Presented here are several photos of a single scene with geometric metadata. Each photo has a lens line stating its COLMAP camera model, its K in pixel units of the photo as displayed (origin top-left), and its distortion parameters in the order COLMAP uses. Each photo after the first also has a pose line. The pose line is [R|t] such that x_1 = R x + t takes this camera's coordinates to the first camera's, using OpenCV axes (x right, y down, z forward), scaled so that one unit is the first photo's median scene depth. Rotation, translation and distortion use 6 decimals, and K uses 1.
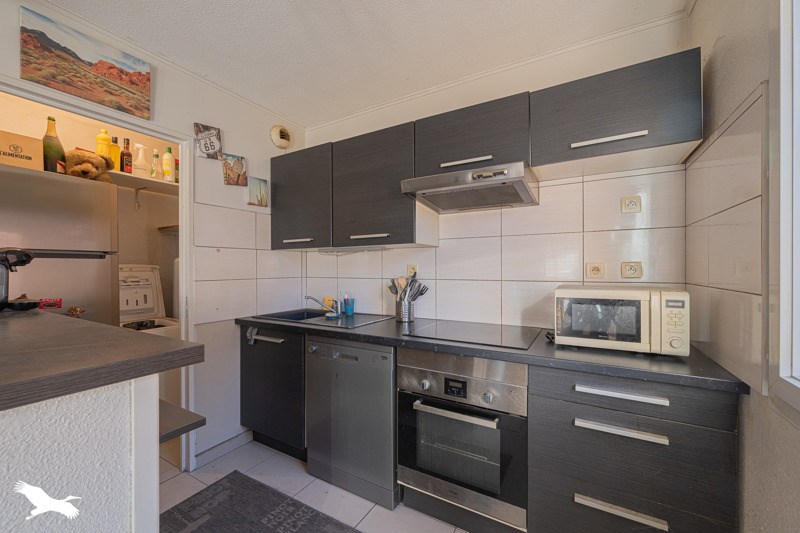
lens RADIAL K [[316.0, 0, 397.3], [0, 316.0, 267.7], [0, 0, 1]] dist [-0.002764, -0.000113]
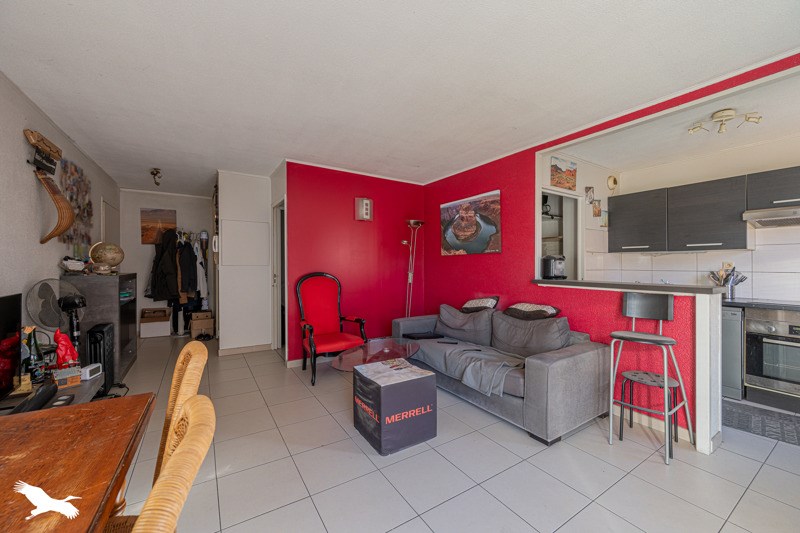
lens RADIAL K [[316.0, 0, 404.9], [0, 316.0, 265.4], [0, 0, 1]] dist [-0.002764, -0.000113]
pose [[0.894918, 0.009683, -0.446125, -0.754107], [-0.008569, 0.999953, 0.004514, 0.014678], [0.446148, -0.000217, 0.894959, -1.173205]]
